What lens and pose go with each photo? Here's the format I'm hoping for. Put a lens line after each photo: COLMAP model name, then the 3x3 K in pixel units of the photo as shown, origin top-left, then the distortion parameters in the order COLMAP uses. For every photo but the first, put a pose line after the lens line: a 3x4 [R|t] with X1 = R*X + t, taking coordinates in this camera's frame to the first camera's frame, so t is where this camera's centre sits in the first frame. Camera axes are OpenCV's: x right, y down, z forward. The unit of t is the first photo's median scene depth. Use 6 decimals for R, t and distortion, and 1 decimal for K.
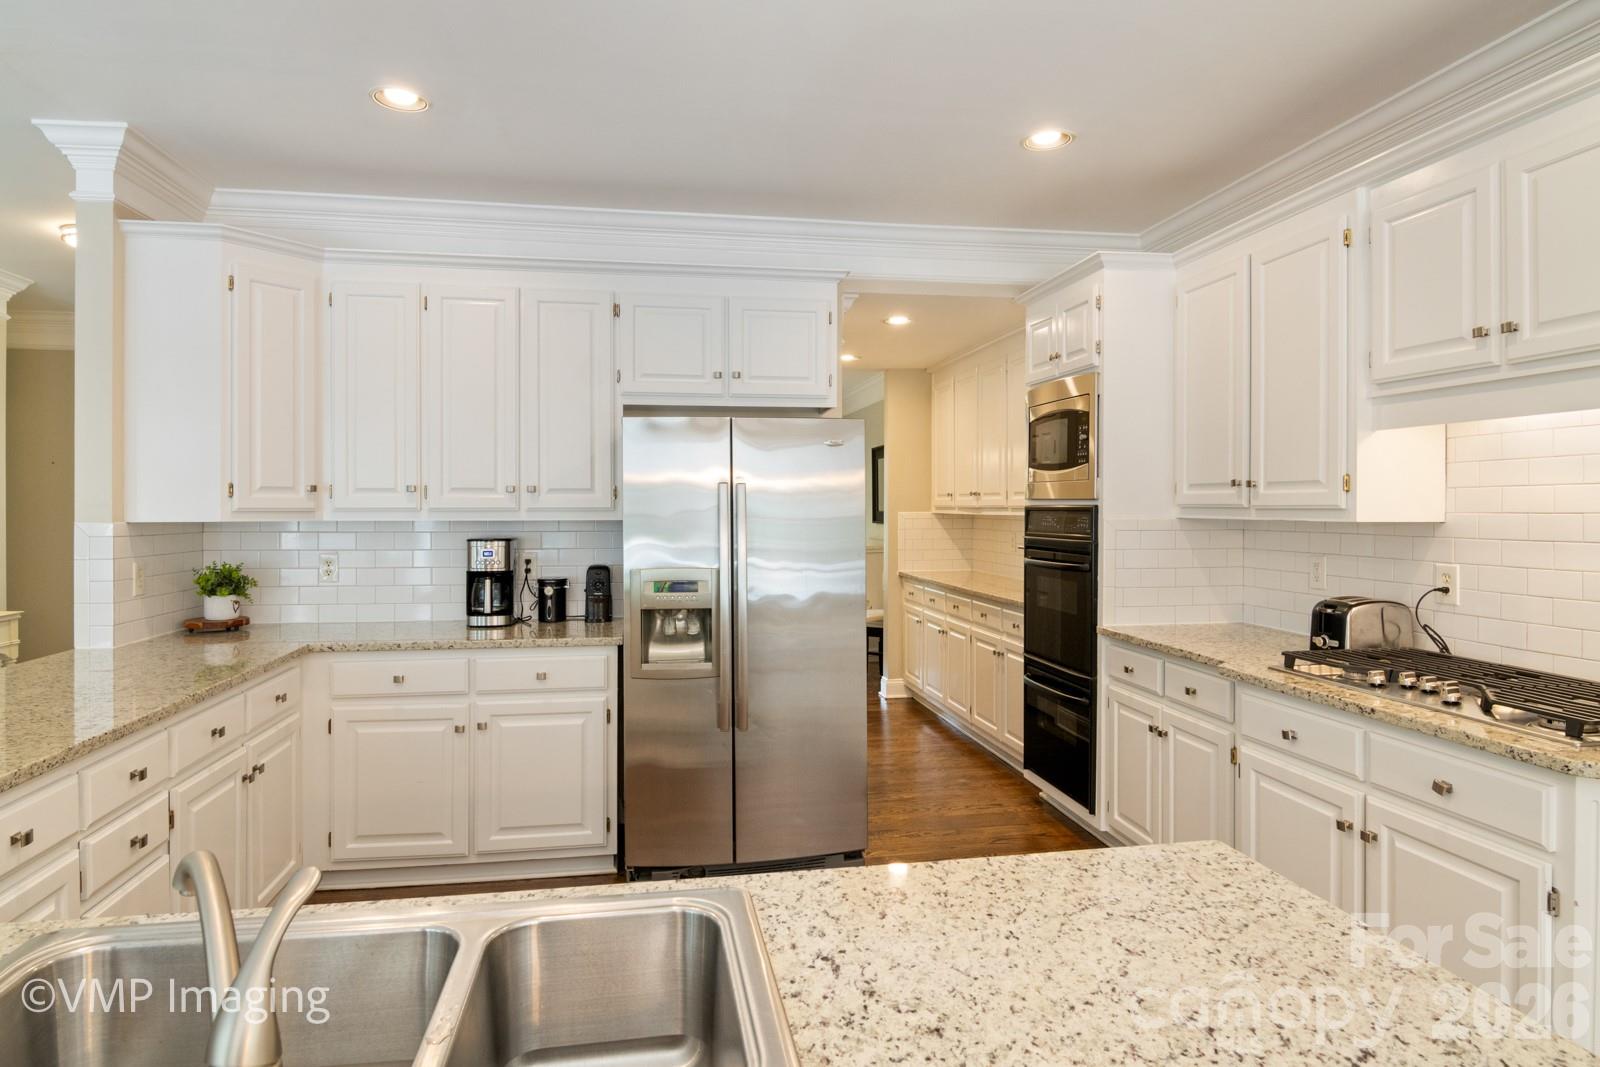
lens RADIAL K [[893.5, 0, 777.0], [0, 893.5, 504.2], [0, 0, 1]] dist [-0.000895, -0.015827]
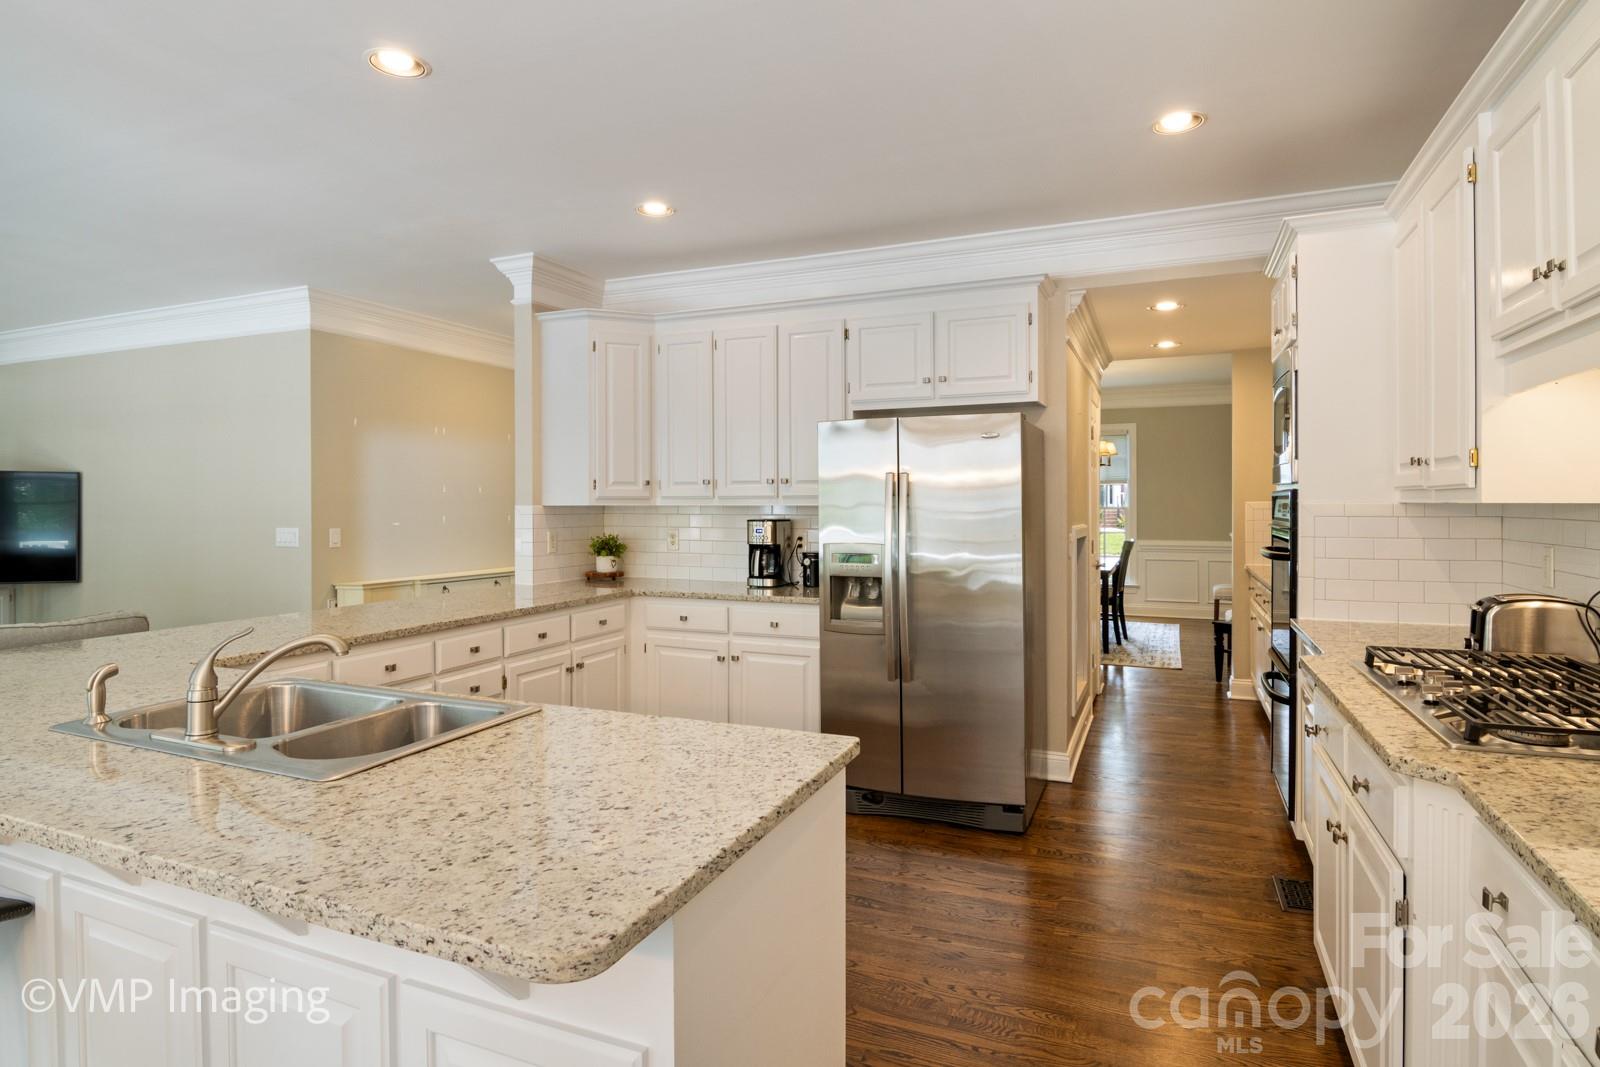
lens RADIAL K [[861.3, 0, 786.8], [0, 861.3, 501.0], [0, 0, 1]] dist [0.000292, -0.021020]
pose [[0.841752, -0.002990, -0.539856, 0.413160], [0.003539, 0.999994, -0.000021, 0.012418], [0.539853, -0.001892, 0.841757, -0.042319]]
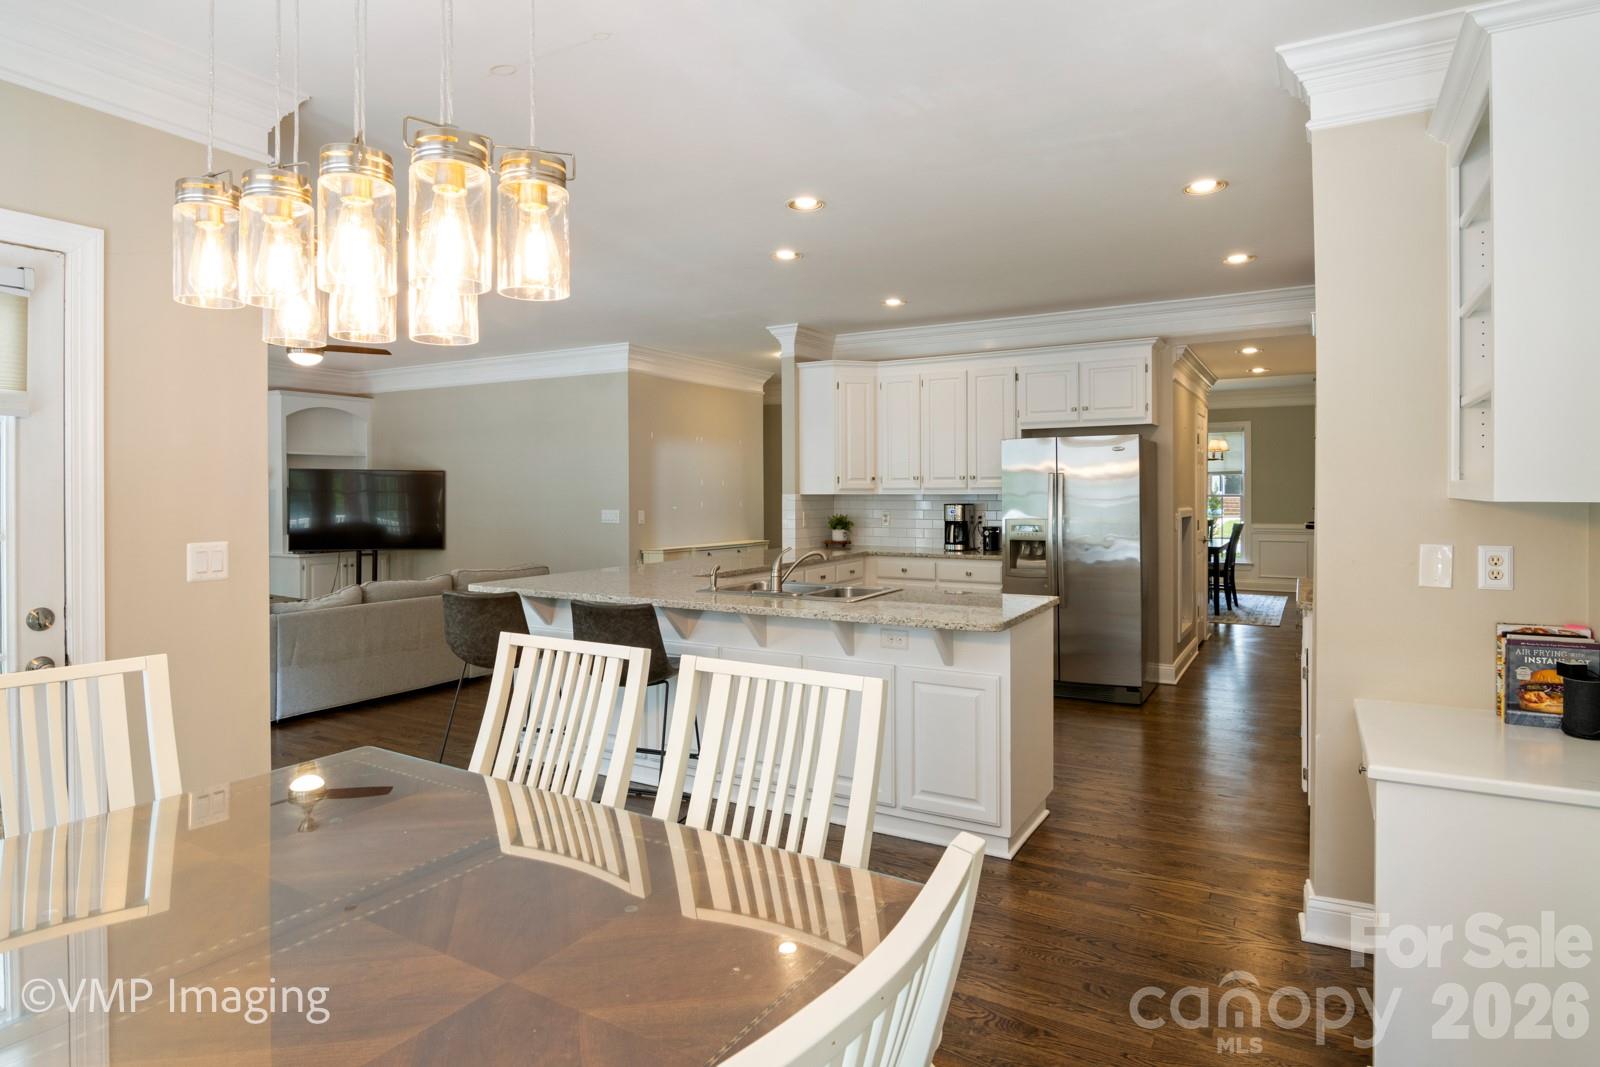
lens RADIAL K [[868.4, 0, 798.1], [0, 868.4, 495.9], [0, 0, 1]] dist [-0.000621, -0.000246]
pose [[0.771197, 0.000955, -0.636596, 0.630264], [0.005267, 0.999955, 0.007881, 0.005859], [0.636575, -0.009431, 0.771157, -0.668084]]
